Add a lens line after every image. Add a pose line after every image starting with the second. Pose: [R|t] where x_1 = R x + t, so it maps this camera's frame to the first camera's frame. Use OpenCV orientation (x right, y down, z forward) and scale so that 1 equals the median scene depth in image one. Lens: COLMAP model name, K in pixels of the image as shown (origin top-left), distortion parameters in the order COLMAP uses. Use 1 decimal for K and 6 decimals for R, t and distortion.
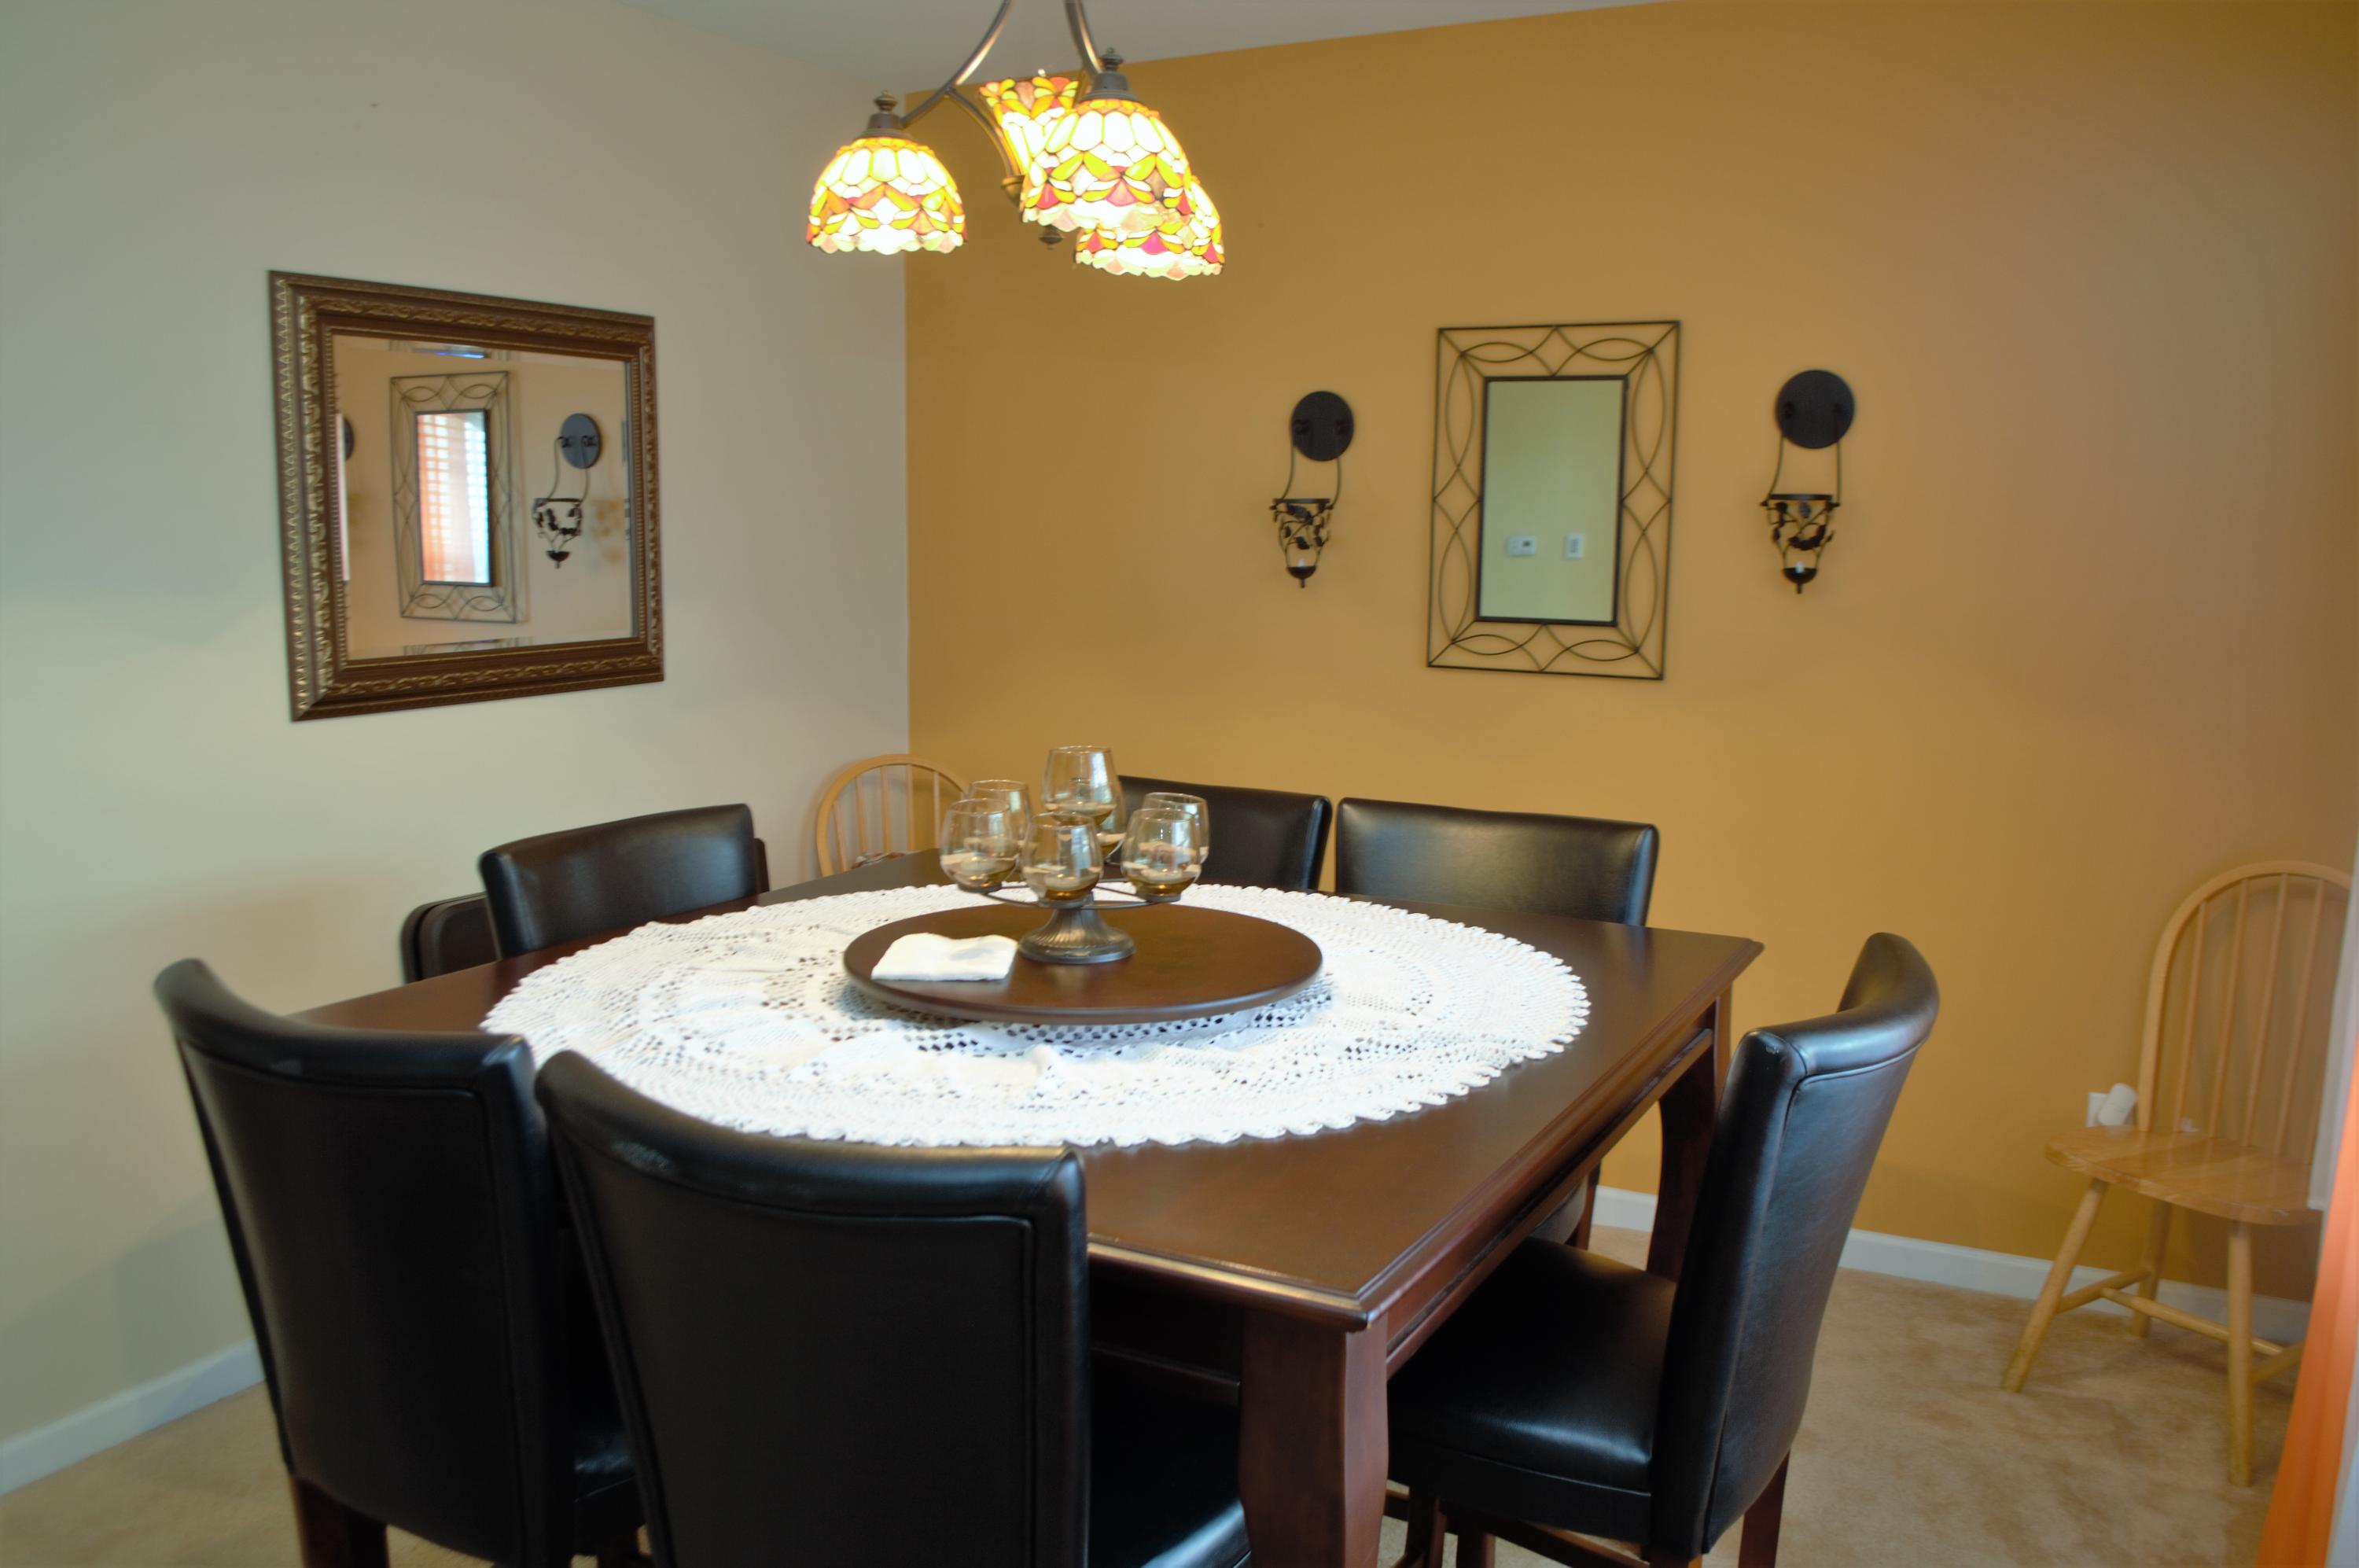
lens RADIAL K [[1786.7, 0, 1170.9], [0, 1786.7, 792.6], [0, 0, 1]] dist [-0.093518, 0.018513]
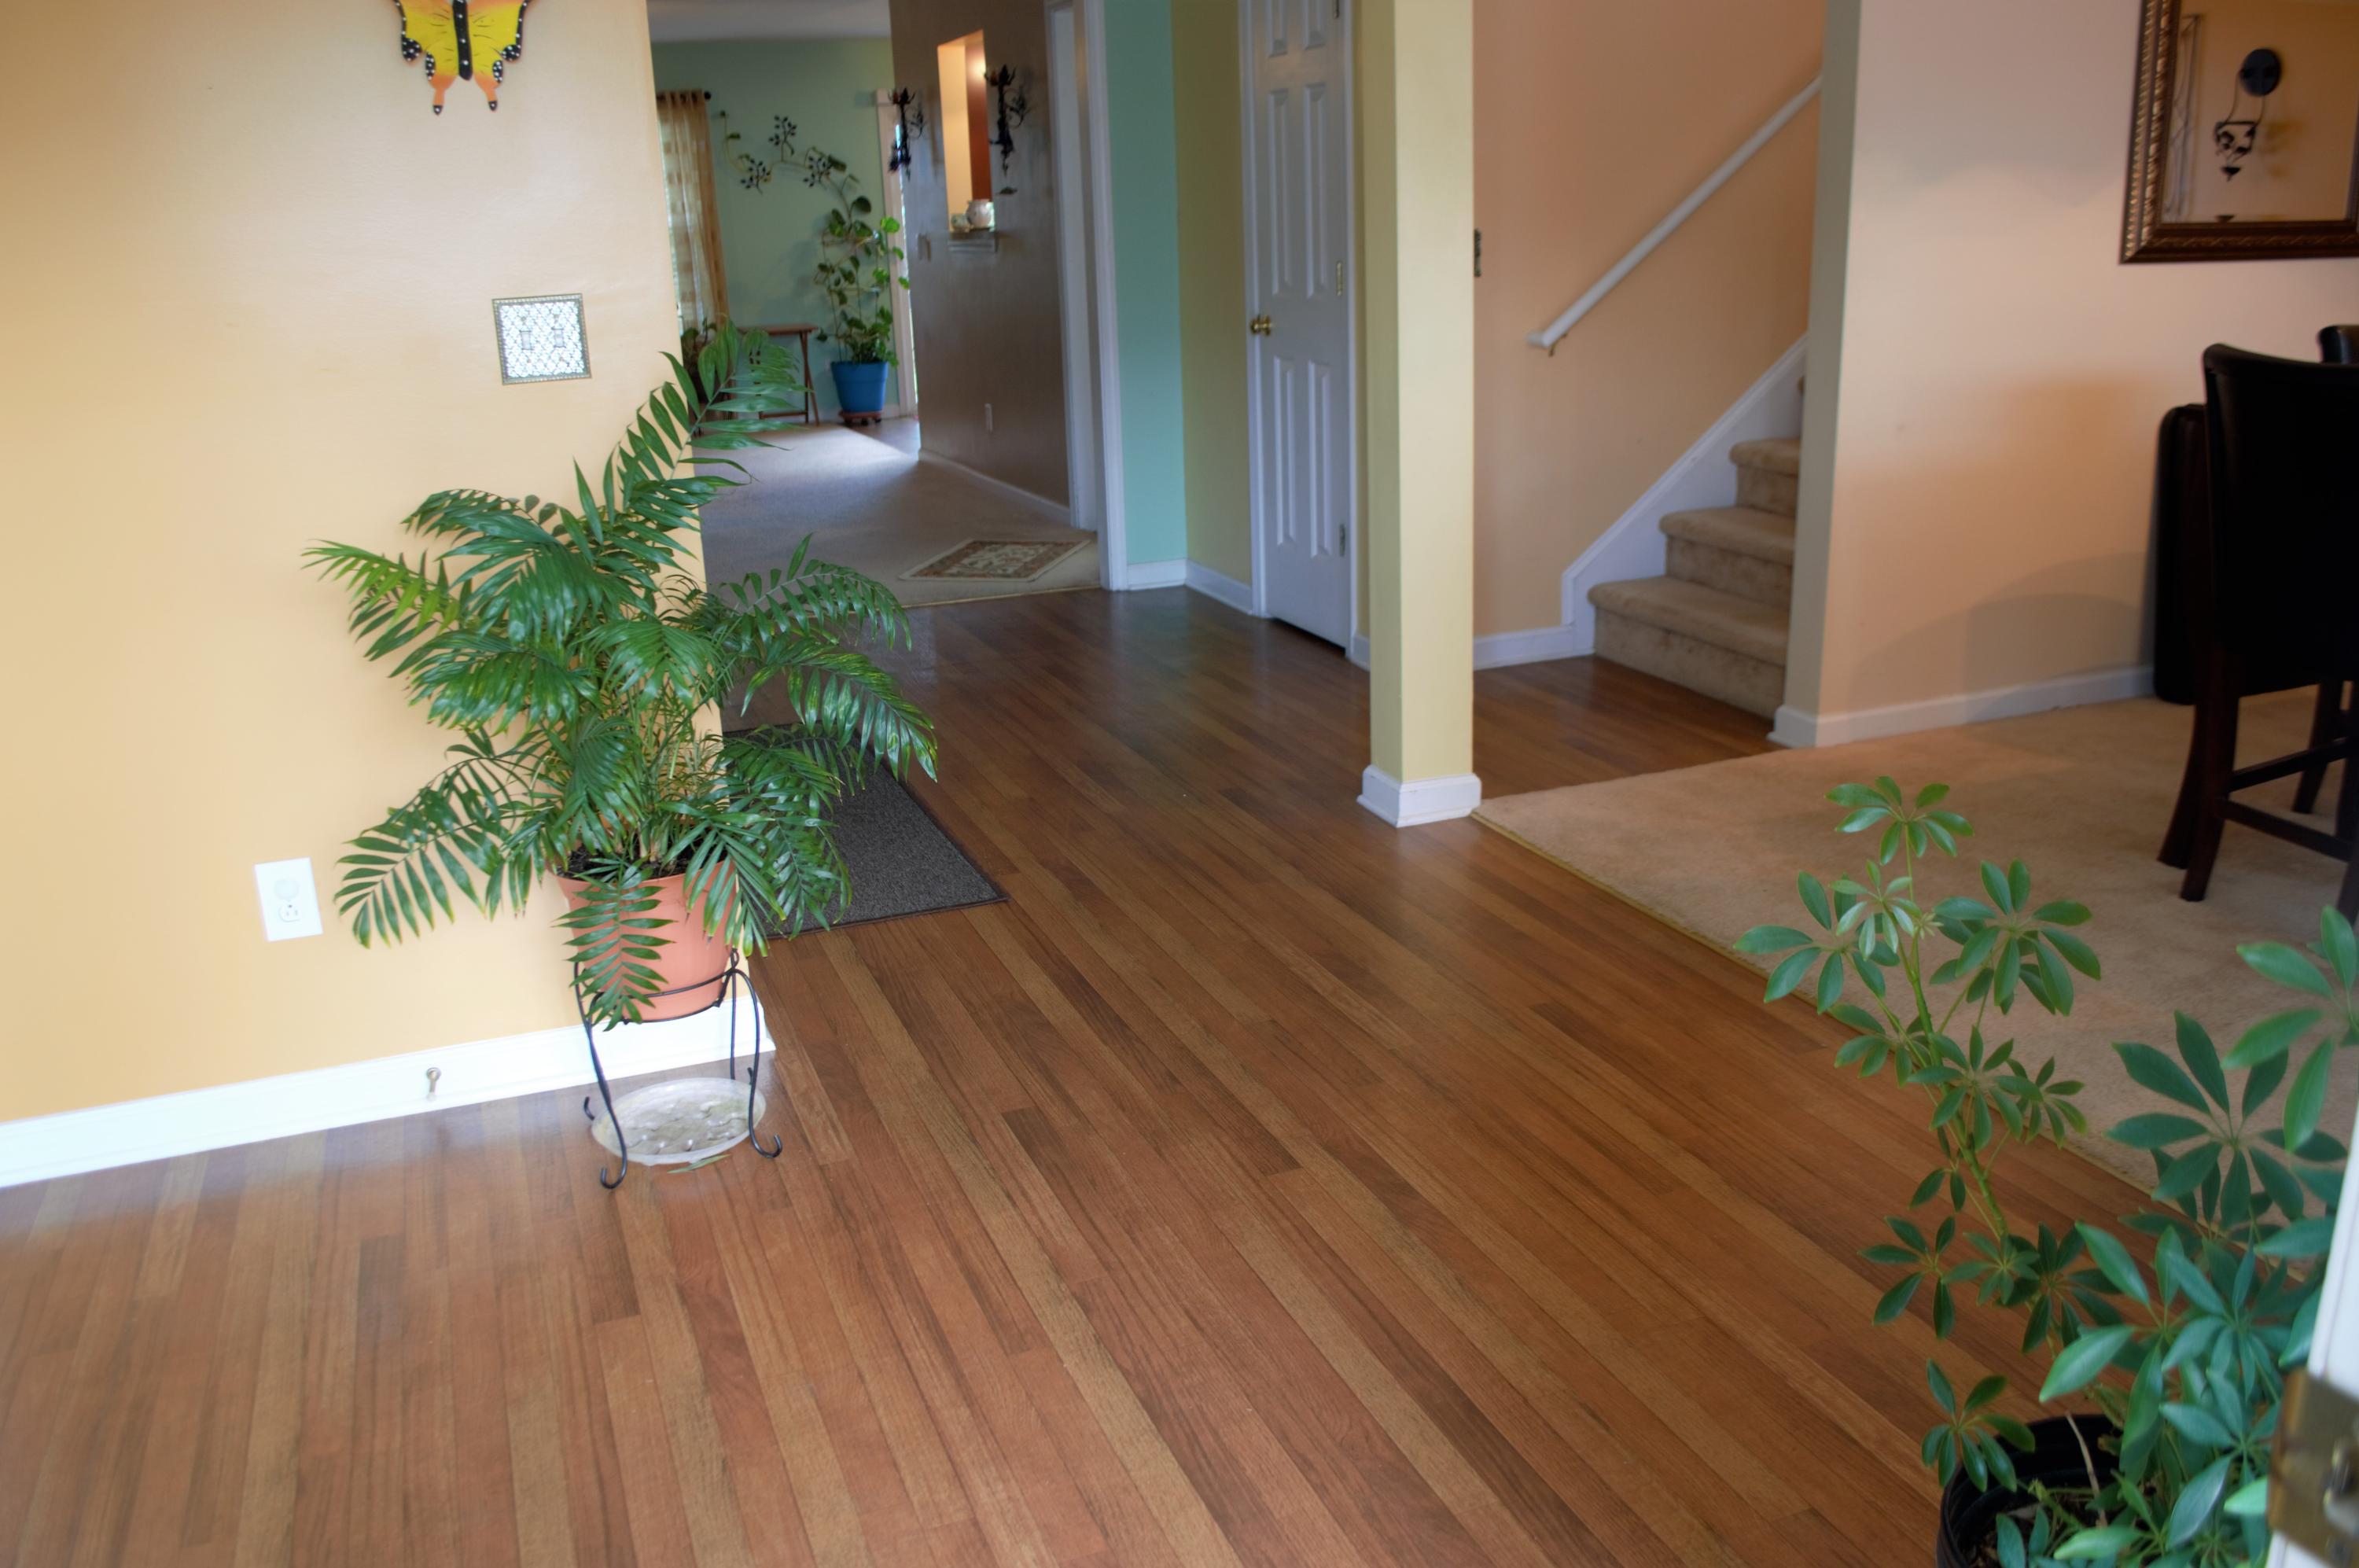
lens RADIAL K [[1786.7, 0, 1170.9], [0, 1786.7, 792.6], [0, 0, 1]] dist [-0.093518, 0.018513]
pose [[0.745732, 0.170422, -0.644081, -0.092715], [-0.058073, 0.979679, 0.191982, 0.159972], [0.663711, -0.105763, 0.740475, -0.632315]]
